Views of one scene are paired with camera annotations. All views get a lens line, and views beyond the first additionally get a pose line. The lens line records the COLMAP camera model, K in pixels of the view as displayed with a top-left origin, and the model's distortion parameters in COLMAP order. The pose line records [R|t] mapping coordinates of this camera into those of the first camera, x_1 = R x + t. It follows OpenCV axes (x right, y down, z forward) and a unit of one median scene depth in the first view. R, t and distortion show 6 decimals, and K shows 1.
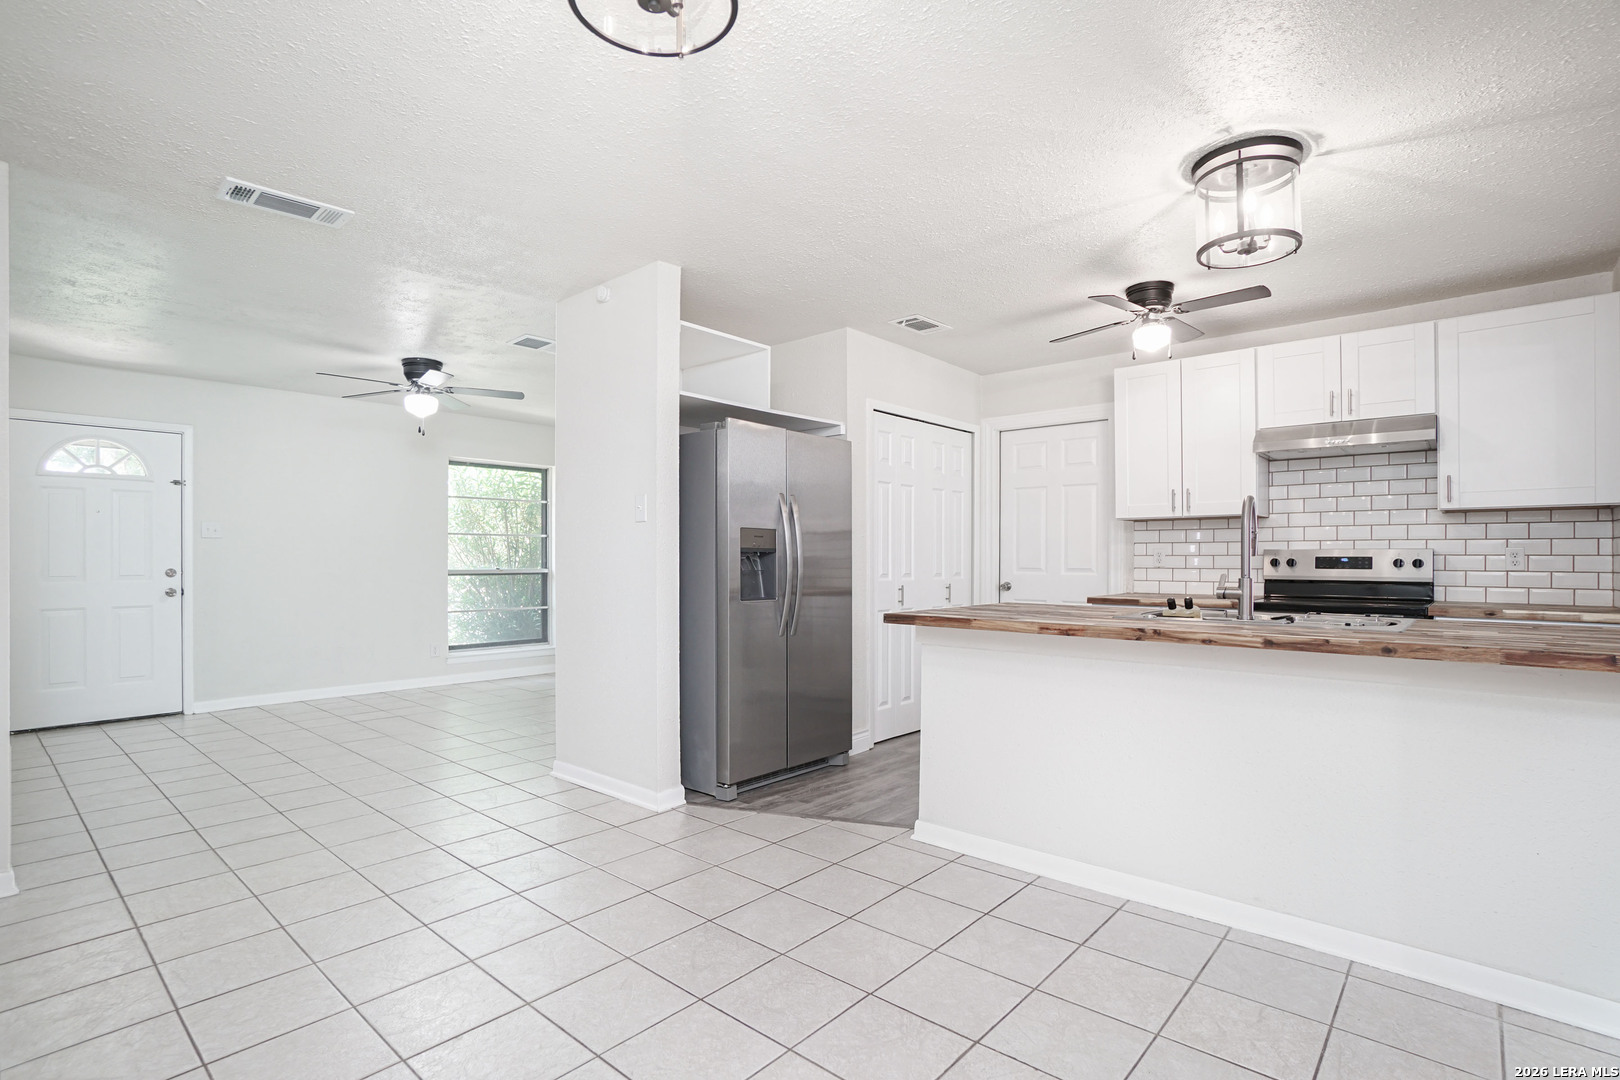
lens RADIAL K [[788.2, 0, 817.3], [0, 788.2, 550.0], [0, 0, 1]] dist [-0.036937, 0.004962]
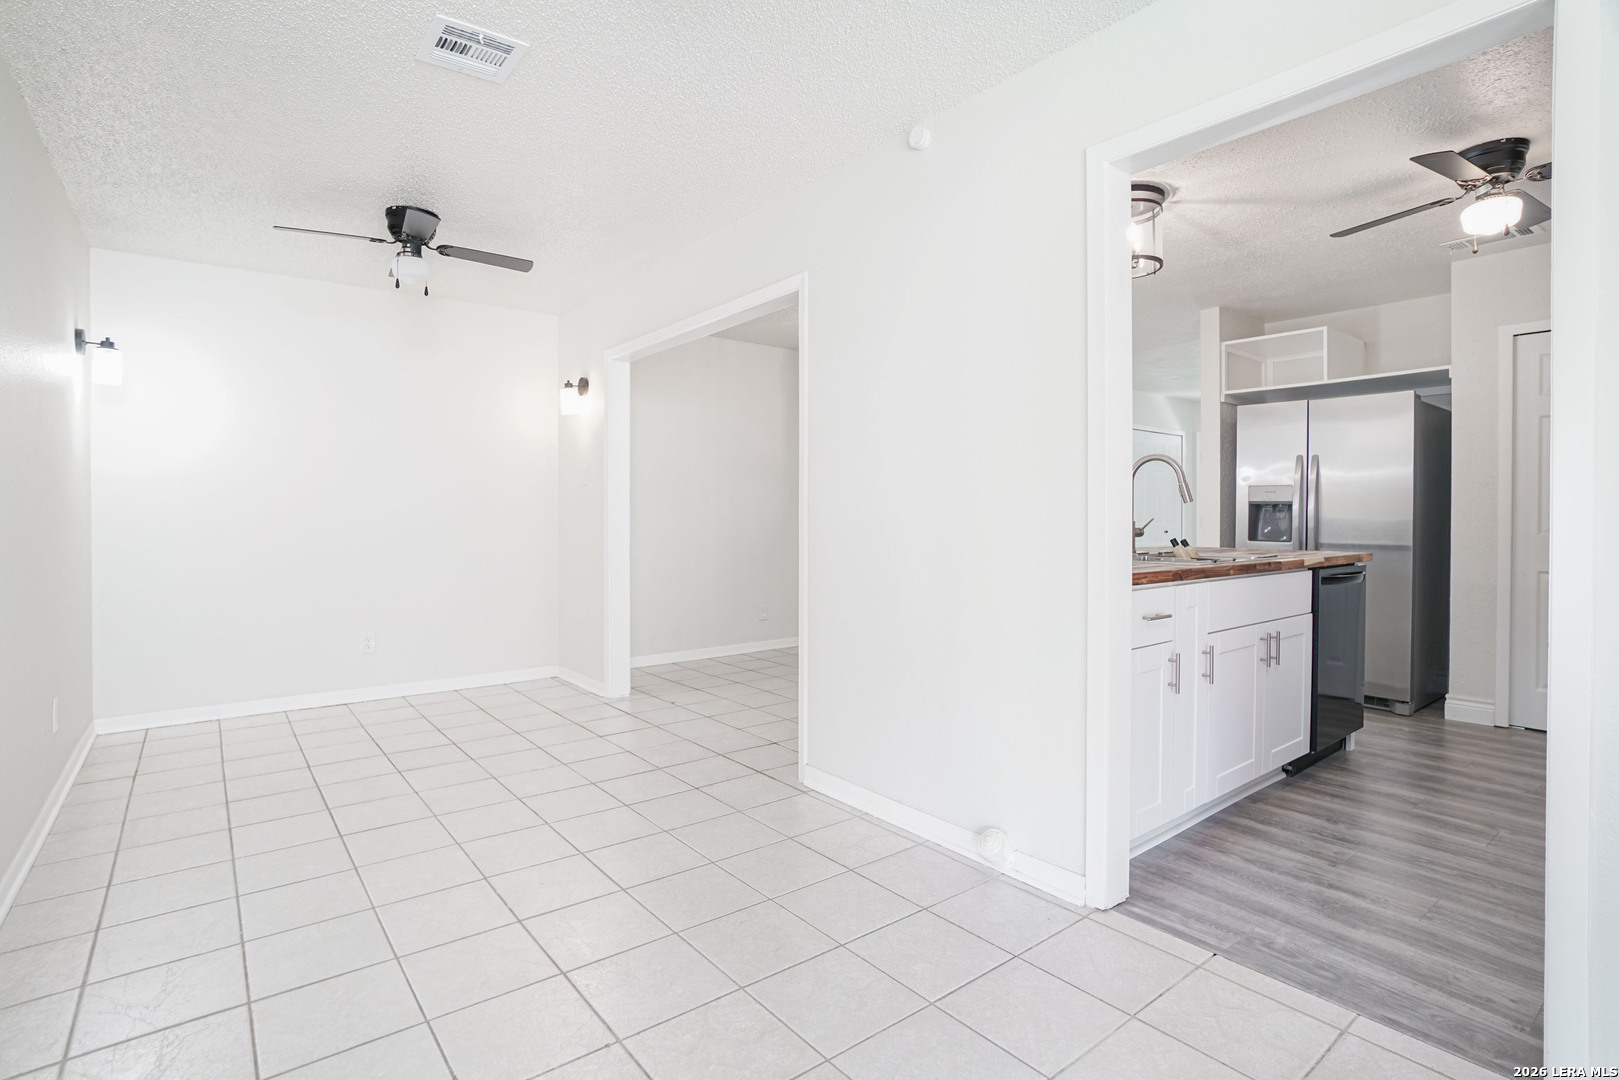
lens RADIAL K [[787.7, 0, 763.1], [0, 787.7, 522.0], [0, 0, 1]] dist [-0.036937, 0.004962]
pose [[-0.225089, 0.011582, -0.974269, 1.211679], [0.006809, 0.999924, 0.010314, 0.012172], [0.974314, -0.004312, -0.225151, 0.433273]]
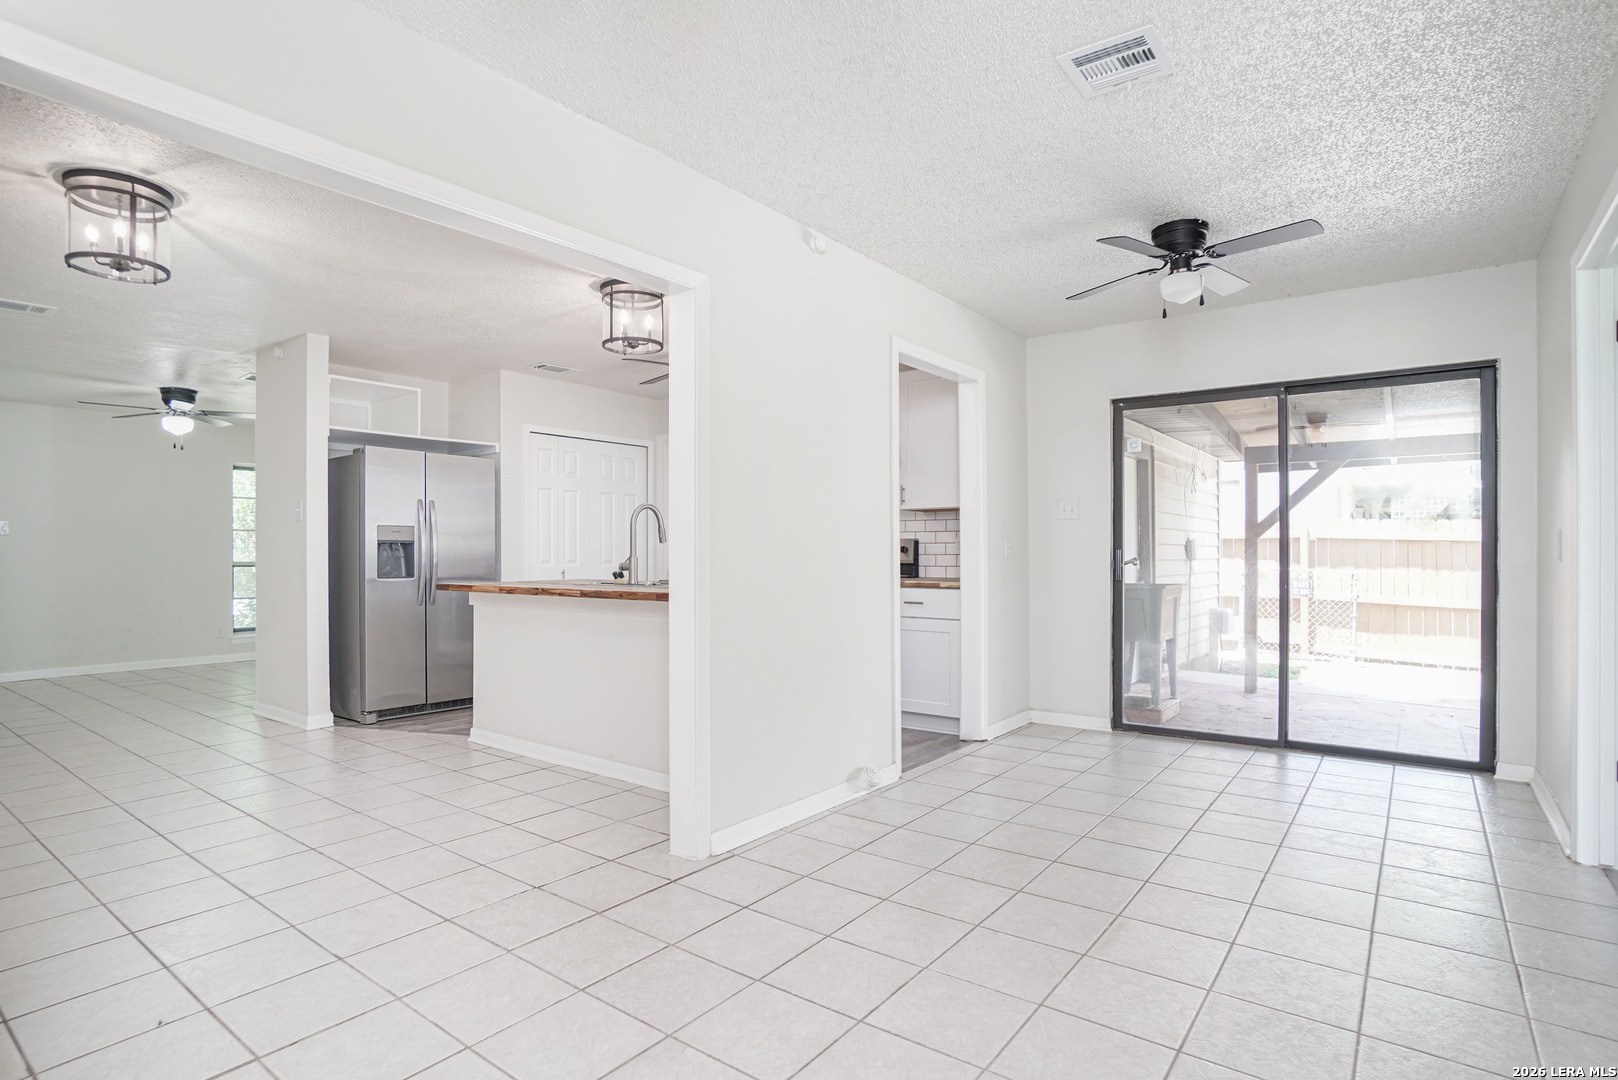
lens RADIAL K [[828.9, 0, 804.5], [0, 828.9, 548.2], [0, 0, 1]] dist [-0.021074, 0.002093]
pose [[0.998261, -0.005156, 0.058727, 0.493542], [0.004956, 0.999981, 0.003545, 0.008858], [-0.058744, -0.003248, 0.998268, -0.420749]]
